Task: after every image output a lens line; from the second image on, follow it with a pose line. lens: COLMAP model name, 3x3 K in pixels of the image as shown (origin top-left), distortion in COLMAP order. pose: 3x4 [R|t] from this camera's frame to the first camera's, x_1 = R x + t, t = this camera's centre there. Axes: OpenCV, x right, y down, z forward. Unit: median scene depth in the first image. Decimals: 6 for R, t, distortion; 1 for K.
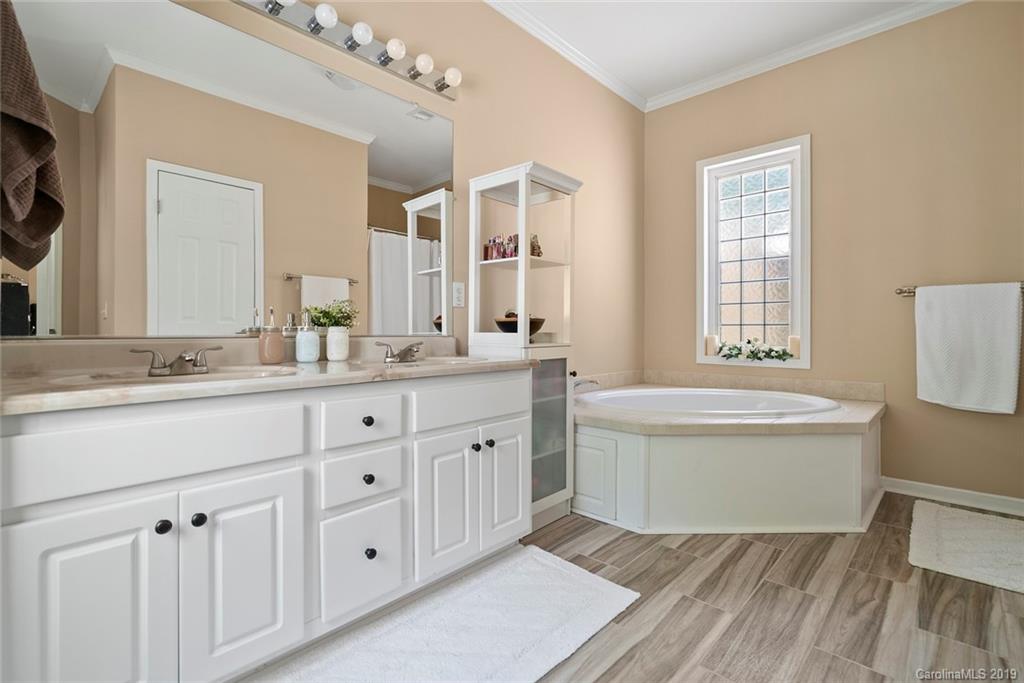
lens RADIAL K [[470.5, 0, 509.2], [0, 470.5, 333.6], [0, 0, 1]] dist [-0.004988, 0.001468]
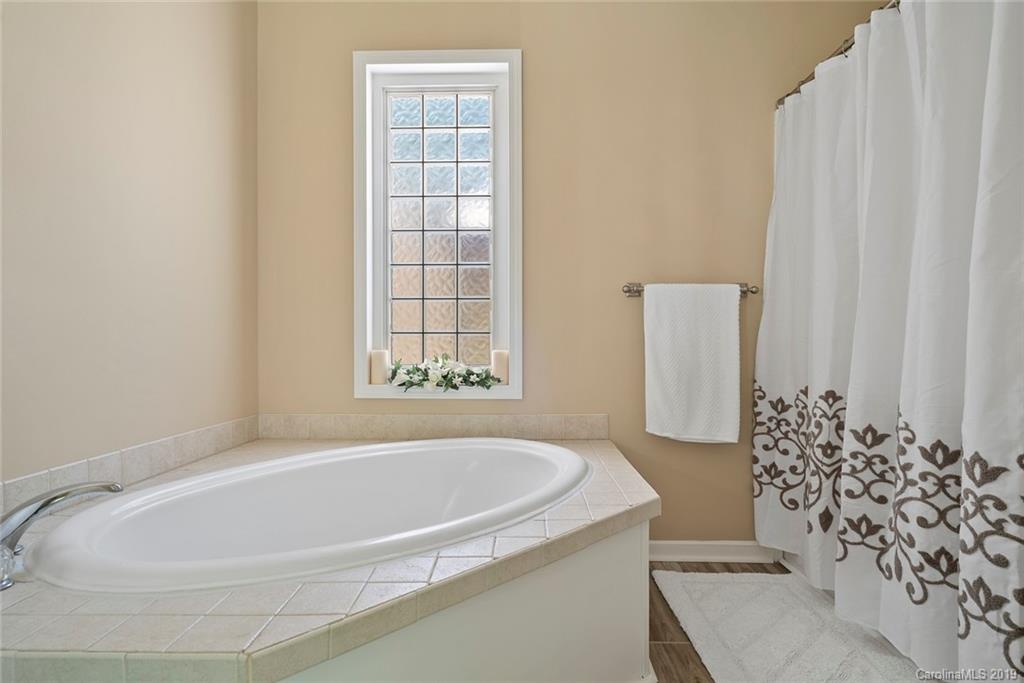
lens RADIAL K [[509.2, 0, 504.4], [0, 509.2, 341.9], [0, 0, 1]] dist [-0.001542, 0.001533]
pose [[0.742363, -0.002035, 0.669994, 0.124692], [0.005095, 0.999984, -0.002609, -0.004627], [-0.669978, 0.005350, 0.742362, 0.447354]]
